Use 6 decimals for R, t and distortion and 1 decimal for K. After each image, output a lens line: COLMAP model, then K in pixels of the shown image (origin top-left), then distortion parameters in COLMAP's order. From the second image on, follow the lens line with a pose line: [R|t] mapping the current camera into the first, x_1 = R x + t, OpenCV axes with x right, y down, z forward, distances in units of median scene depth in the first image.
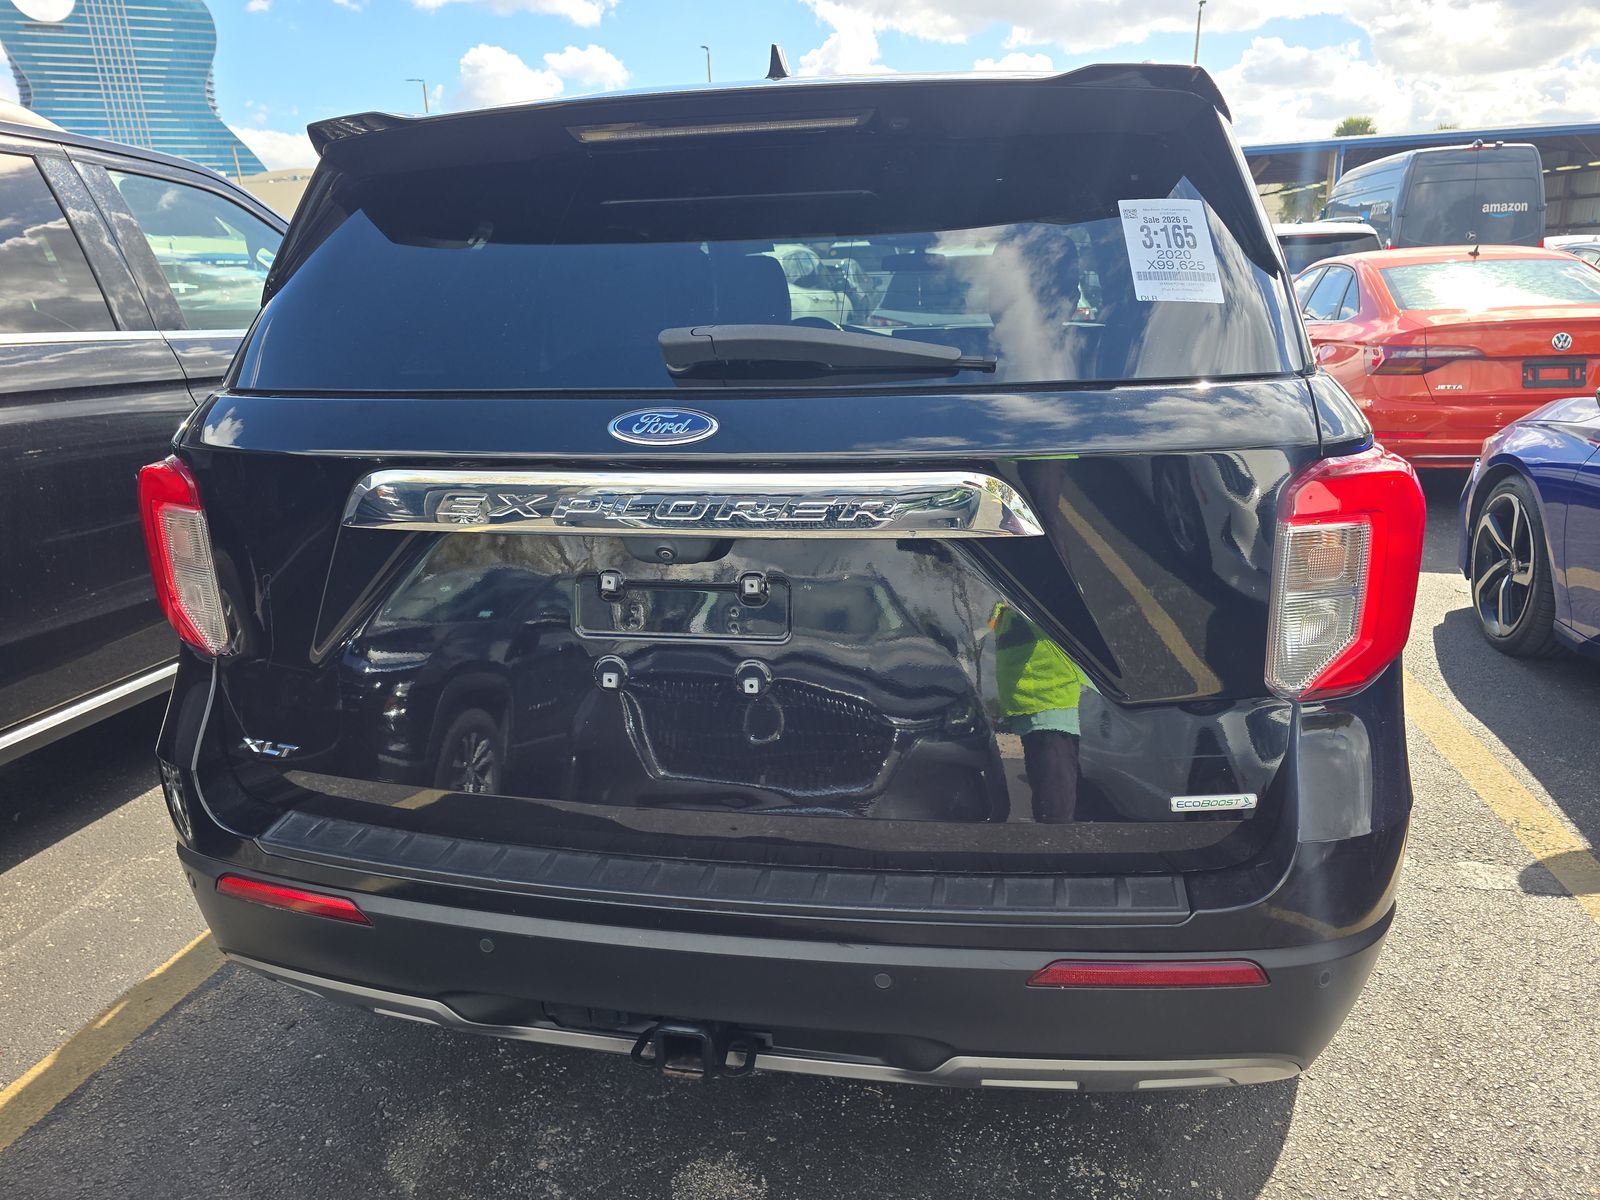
lens RADIAL K [[1073.9, 0, 796.7], [0, 1073.9, 606.5], [0, 0, 1]] dist [0.054502, -0.048981]
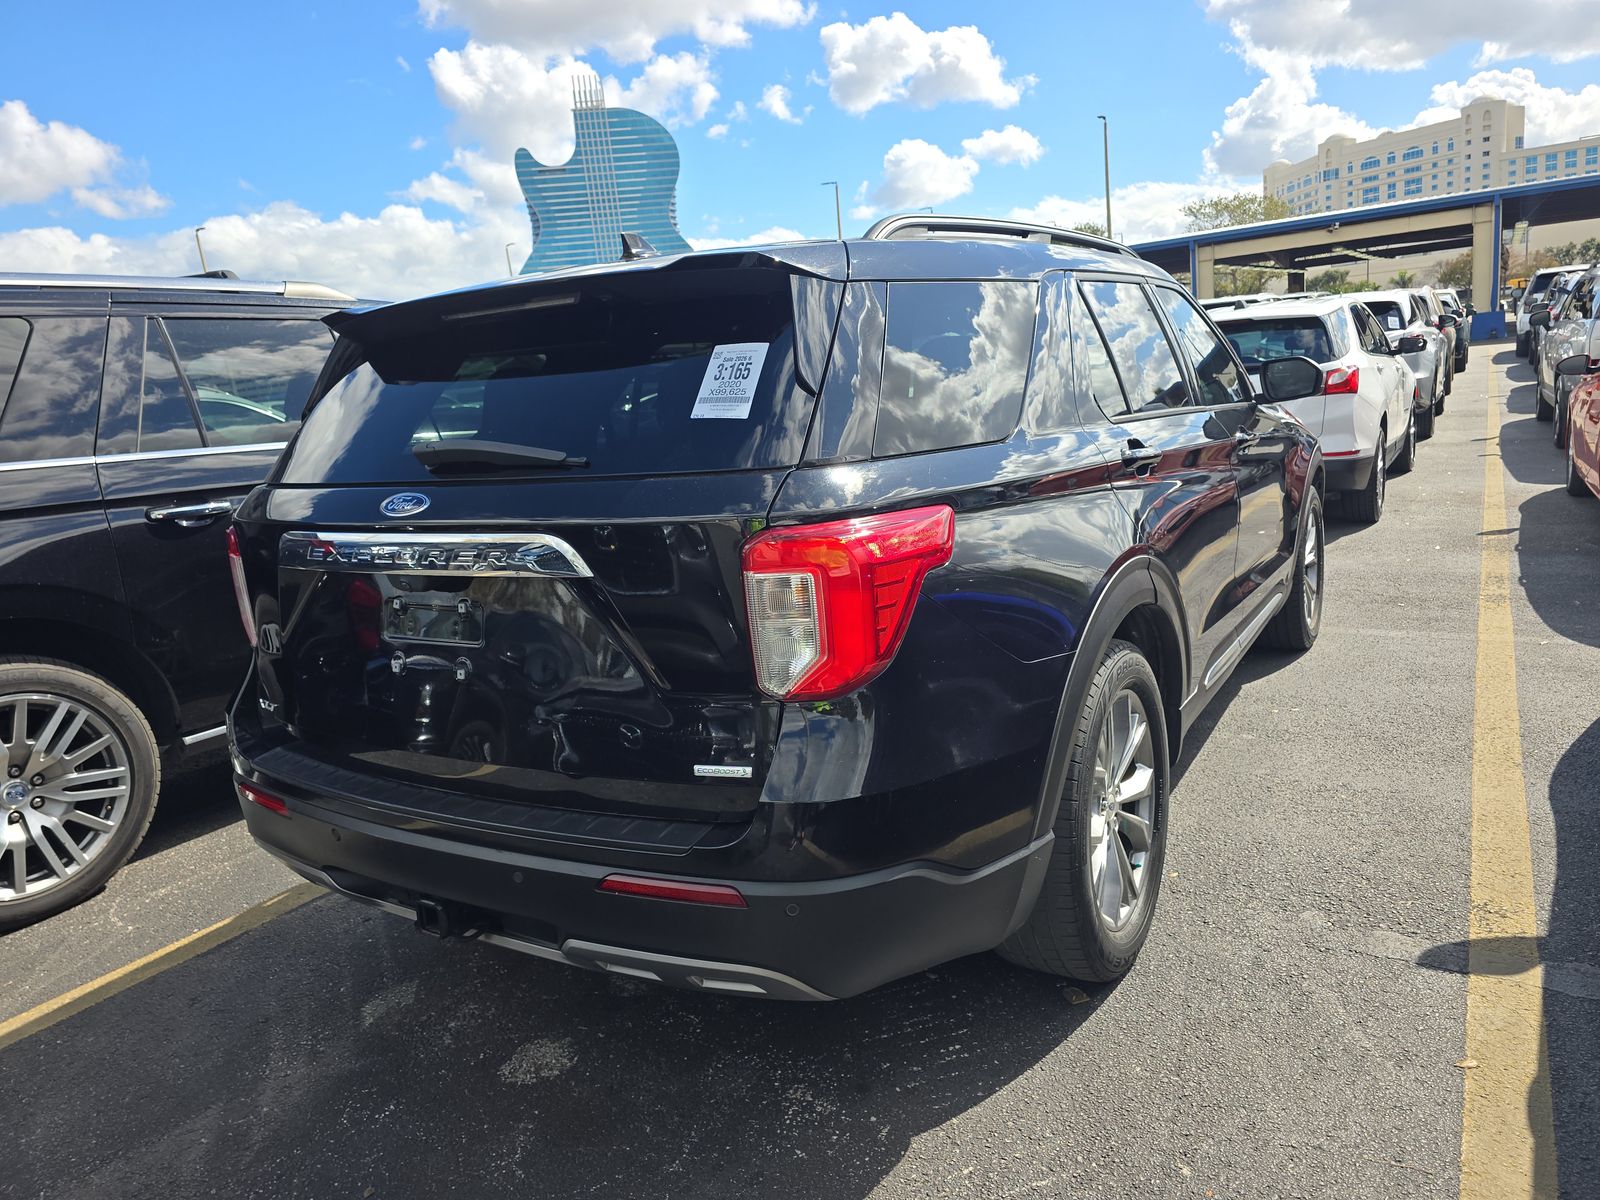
lens RADIAL K [[1073.9, 0, 796.7], [0, 1073.9, 606.5], [0, 0, 1]] dist [0.054502, -0.048981]
pose [[0.935327, 0.027680, -0.352699, 0.636558], [-0.048918, 0.997477, -0.051444, 0.023761], [0.350385, 0.065370, 0.934322, -0.181907]]
